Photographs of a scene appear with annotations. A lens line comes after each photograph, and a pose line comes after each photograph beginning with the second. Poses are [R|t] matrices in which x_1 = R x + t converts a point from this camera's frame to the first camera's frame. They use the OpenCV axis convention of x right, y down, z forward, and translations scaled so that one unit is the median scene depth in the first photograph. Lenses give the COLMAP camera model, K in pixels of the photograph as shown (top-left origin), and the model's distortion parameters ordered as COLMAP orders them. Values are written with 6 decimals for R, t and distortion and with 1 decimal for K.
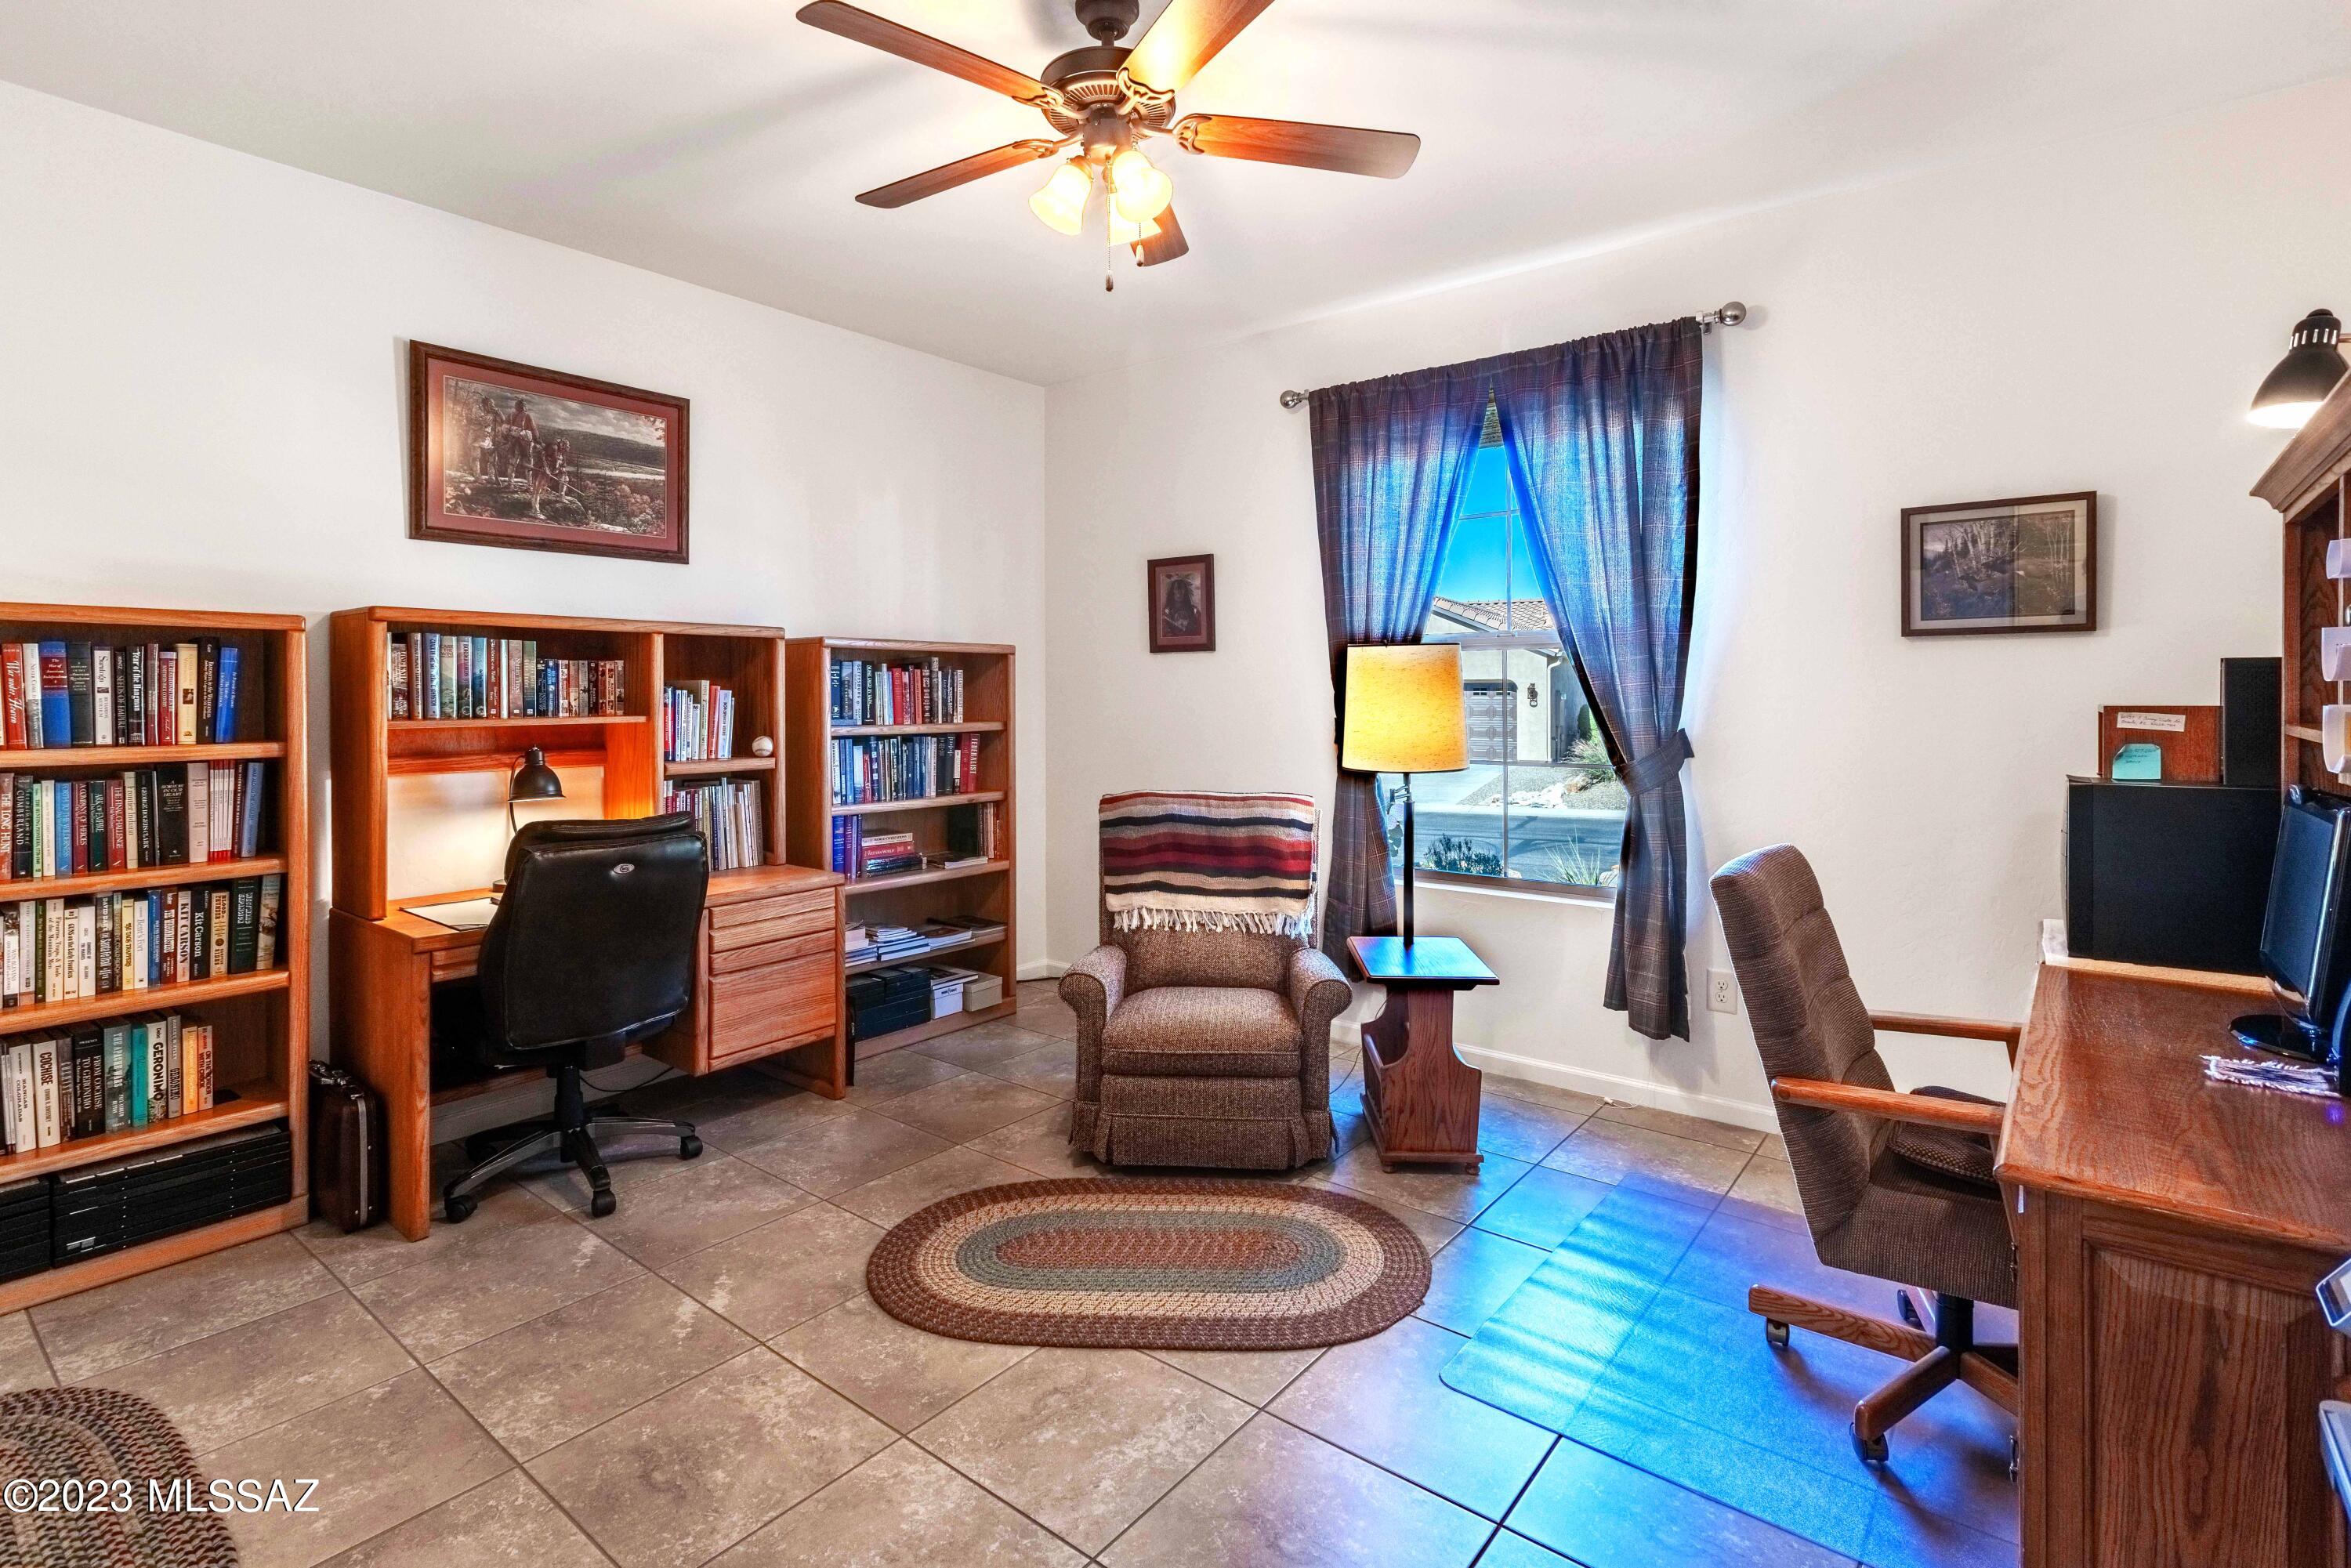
lens RADIAL K [[1098.1, 0, 1207.6], [0, 1098.1, 706.9], [0, 0, 1]] dist [0.000536, 0.000439]
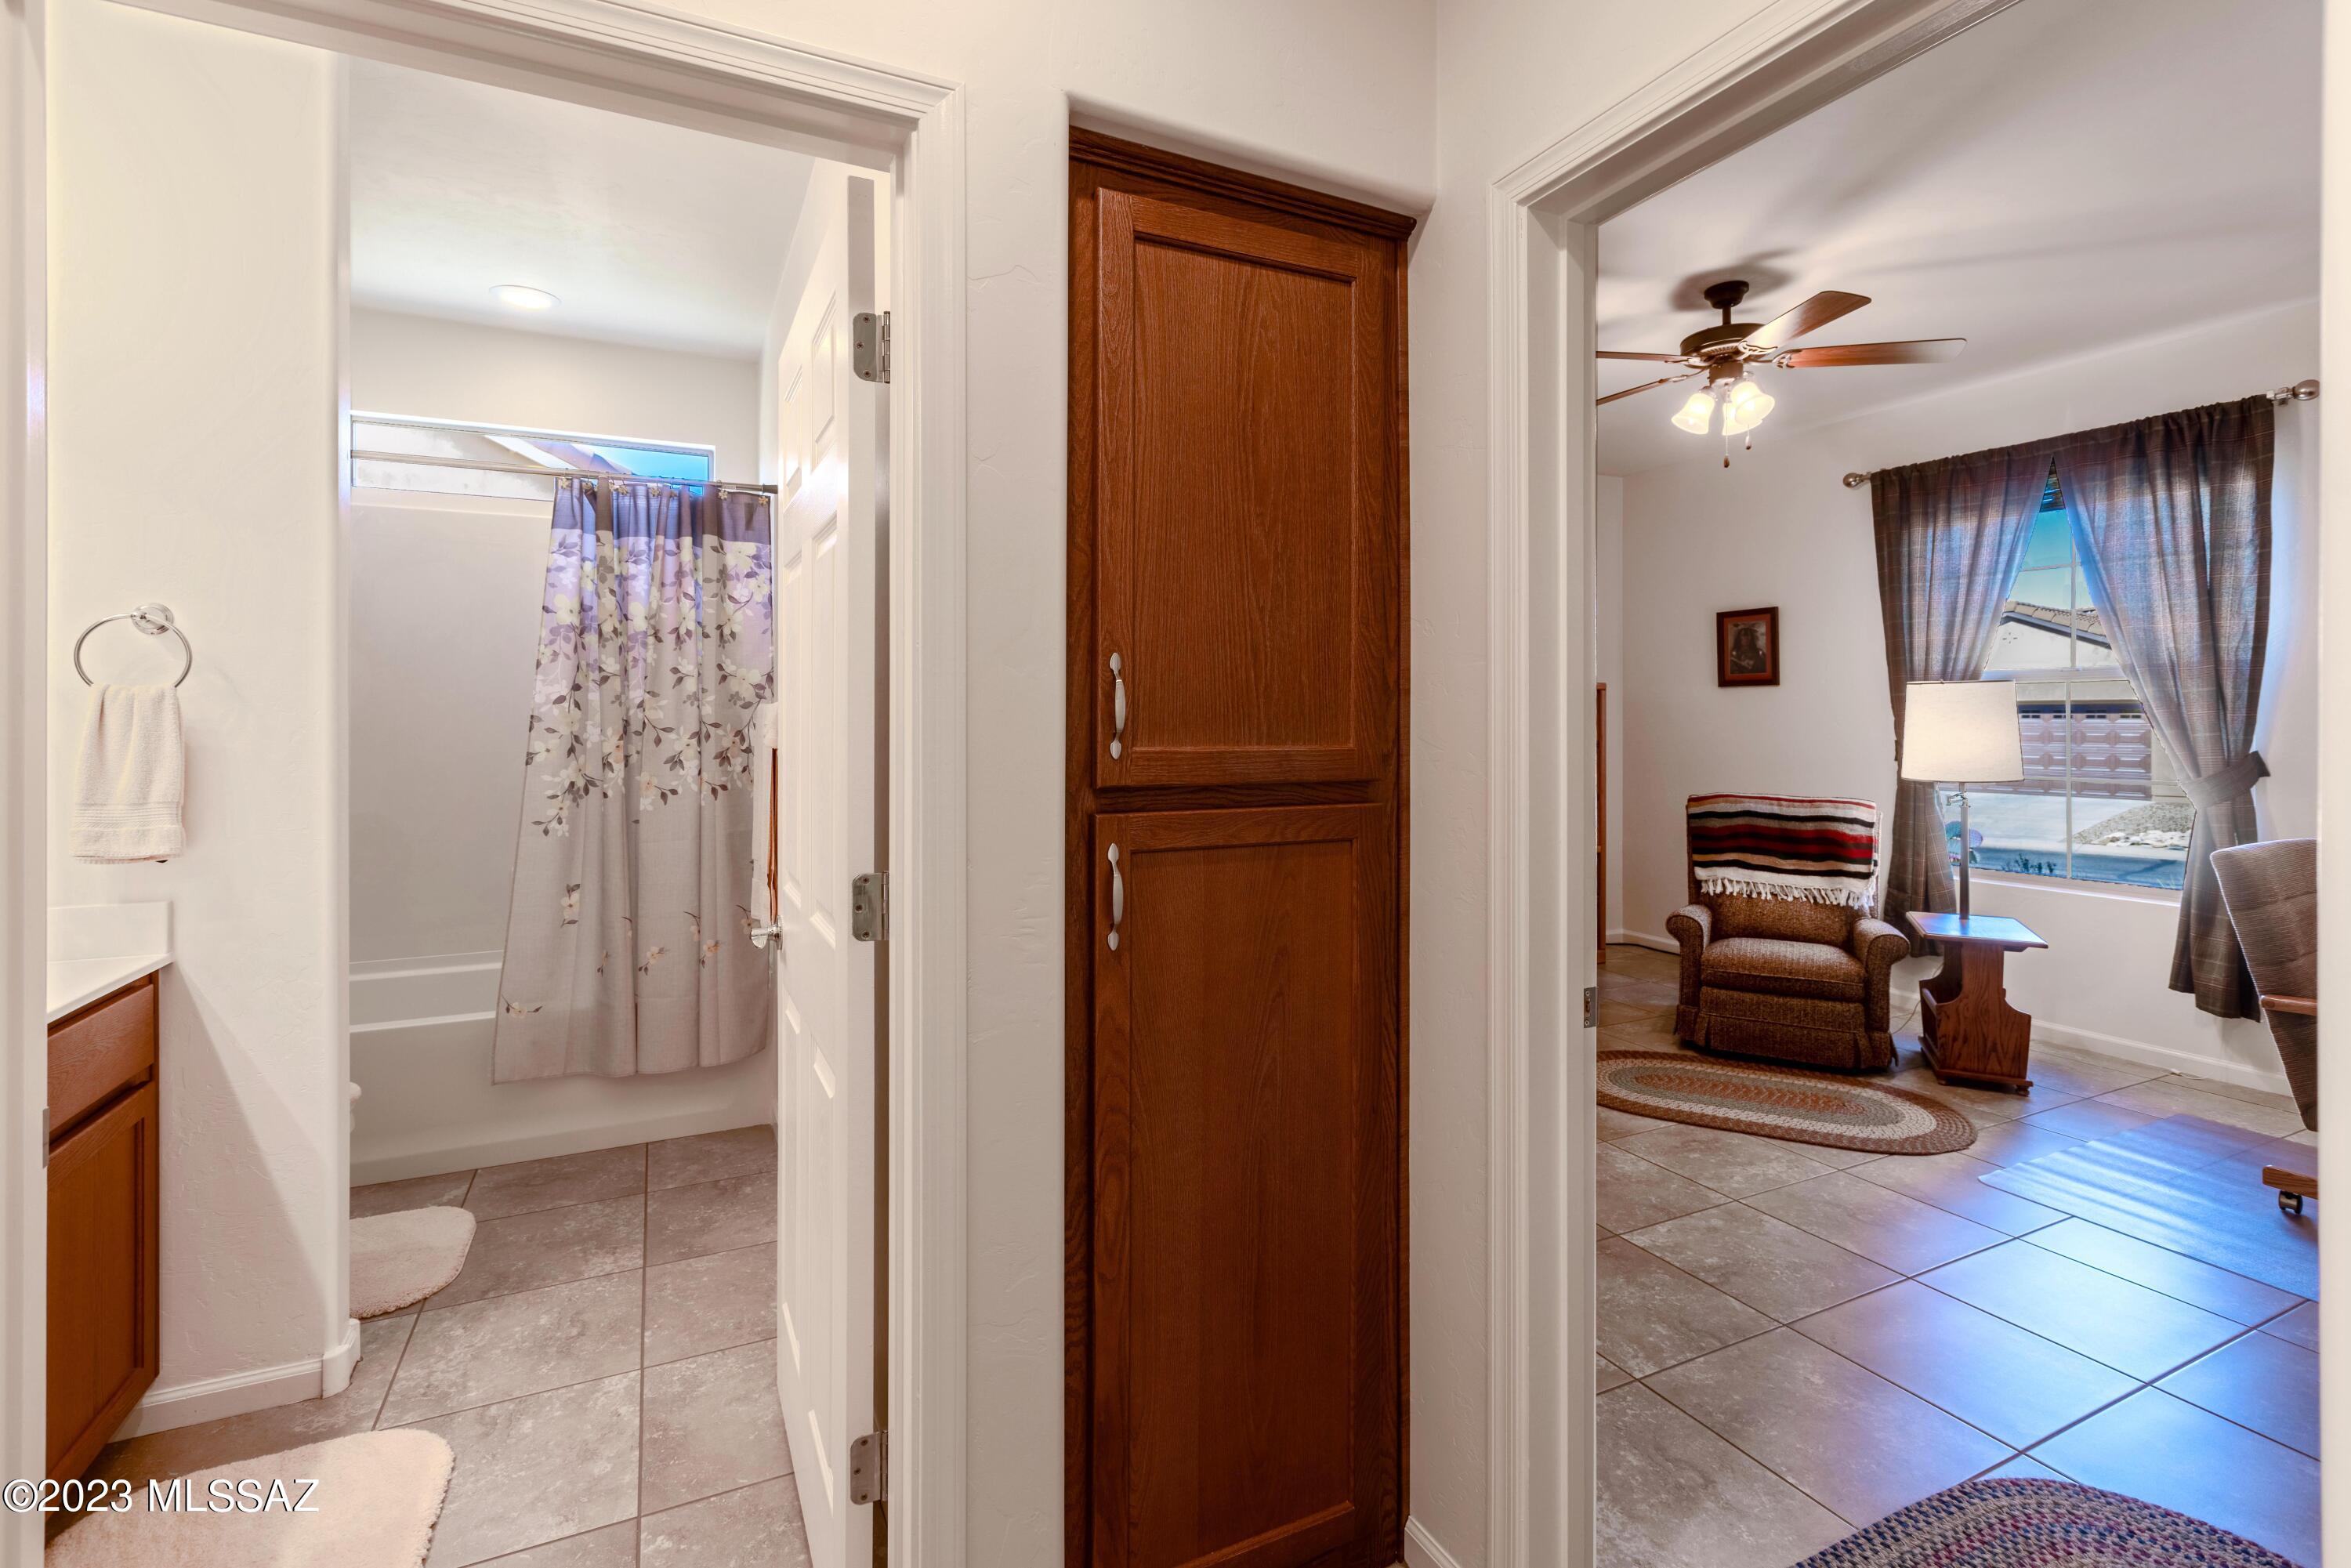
lens RADIAL K [[1084.1, 0, 1179.9], [0, 1084.1, 722.9], [0, 0, 1]] dist [0.000844, -0.000465]
pose [[0.892939, 0.002363, -0.450171, -0.059662], [-0.004728, 0.999980, -0.004129, 0.000440], [0.450152, 0.005815, 0.892933, -0.503884]]
